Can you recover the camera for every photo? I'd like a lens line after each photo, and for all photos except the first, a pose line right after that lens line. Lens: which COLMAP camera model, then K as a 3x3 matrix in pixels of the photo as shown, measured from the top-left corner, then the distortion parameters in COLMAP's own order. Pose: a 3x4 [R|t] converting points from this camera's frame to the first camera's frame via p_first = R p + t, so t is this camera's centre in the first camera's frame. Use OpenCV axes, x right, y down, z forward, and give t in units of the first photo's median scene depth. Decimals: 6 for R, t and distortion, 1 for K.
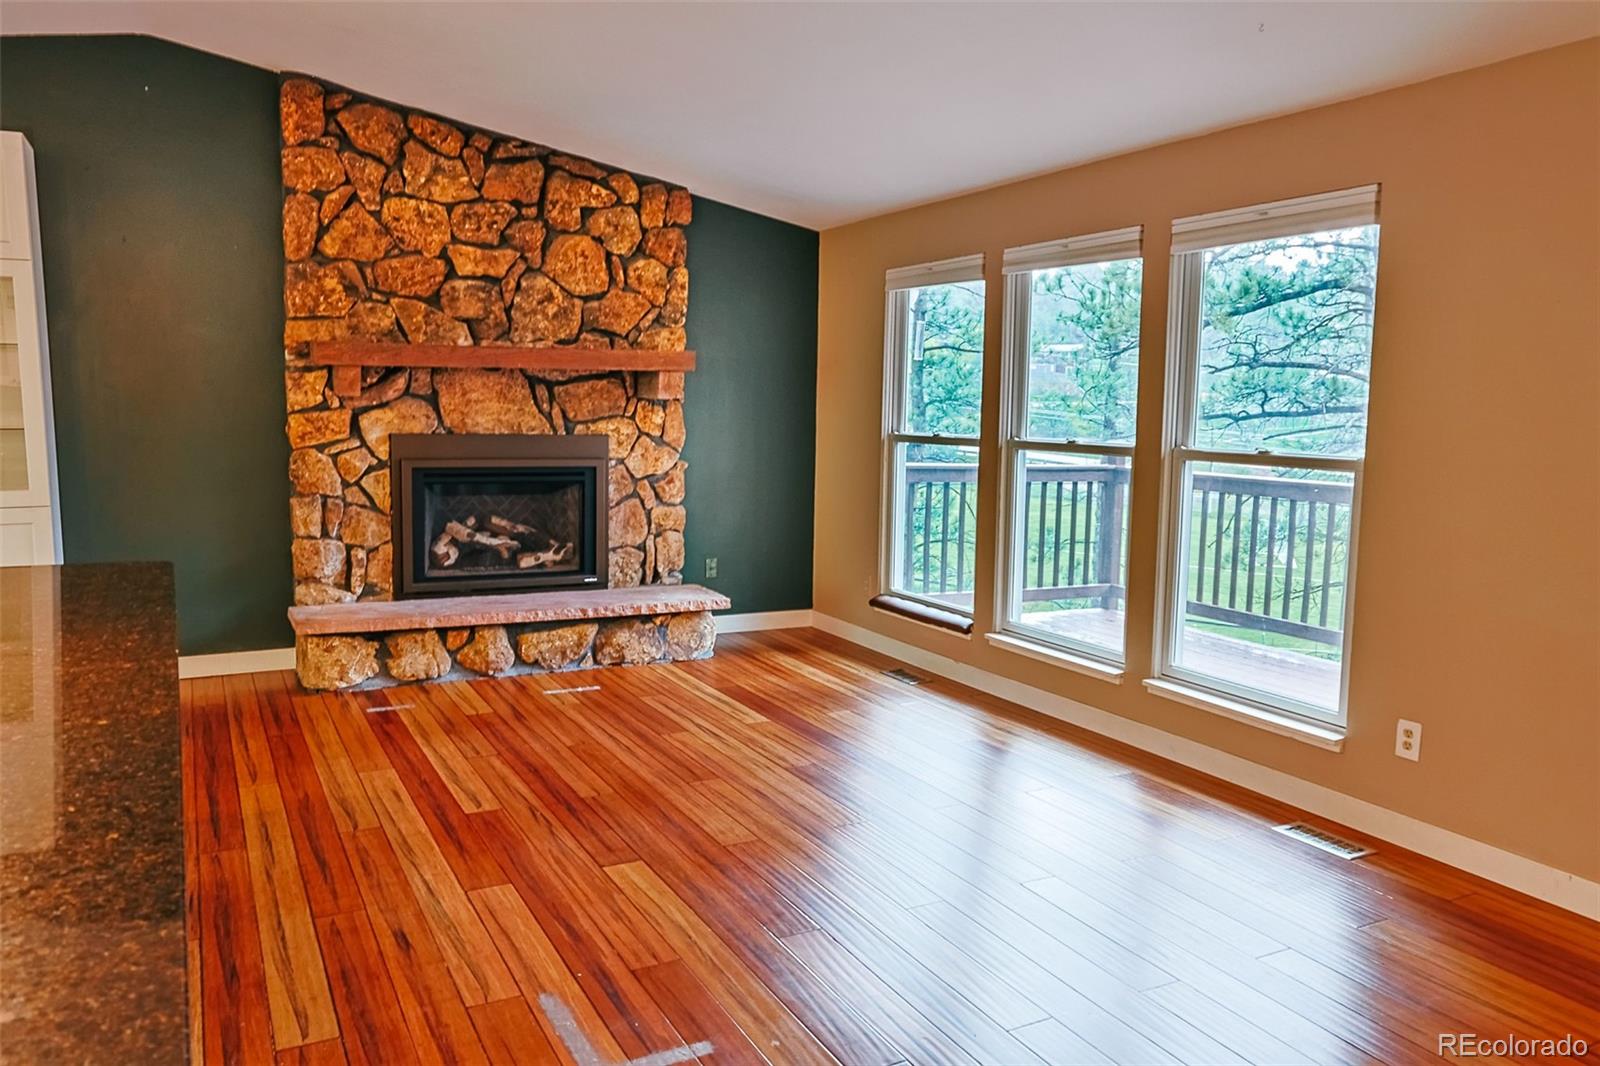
lens RADIAL K [[1172.6, 0, 803.2], [0, 1172.6, 527.8], [0, 0, 1]] dist [-0.006649, 0.004254]
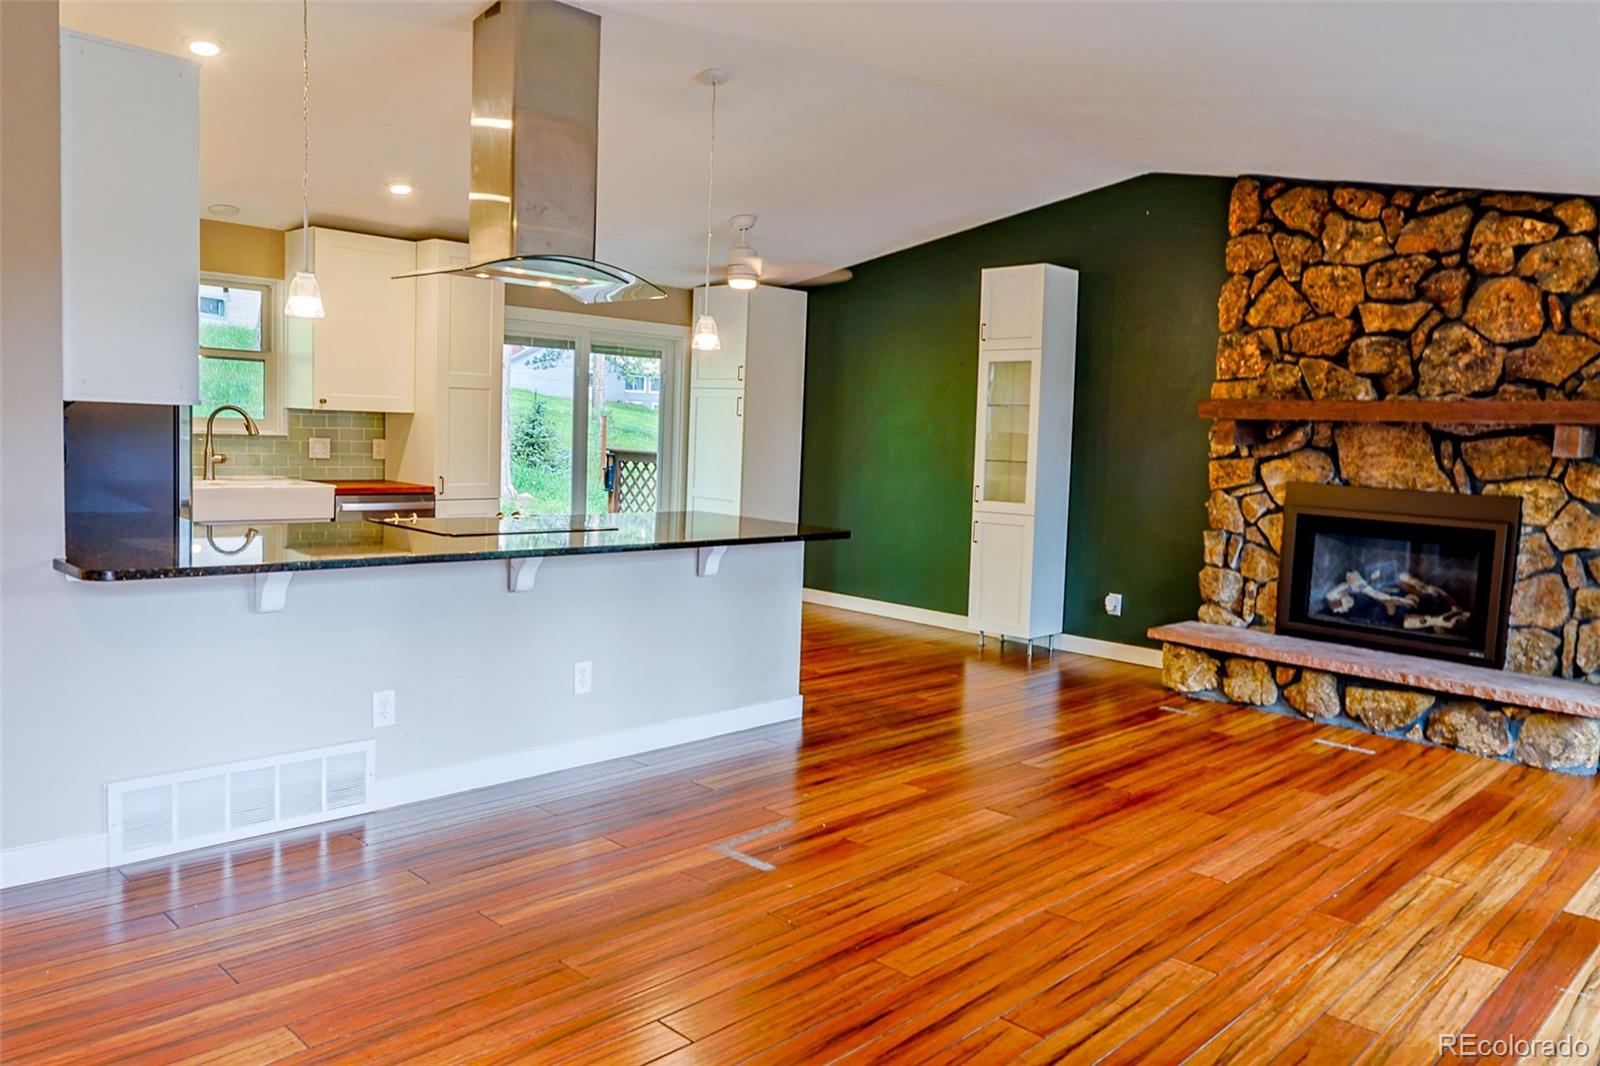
lens RADIAL K [[1172.6, 0, 801.2], [0, 1172.6, 534.4], [0, 0, 1]] dist [-0.006649, 0.004254]
pose [[0.304030, 0.082382, -0.949094, 0.554722], [-0.139797, 0.989327, 0.041092, -0.013153], [0.942349, 0.120187, 0.312302, 0.235442]]
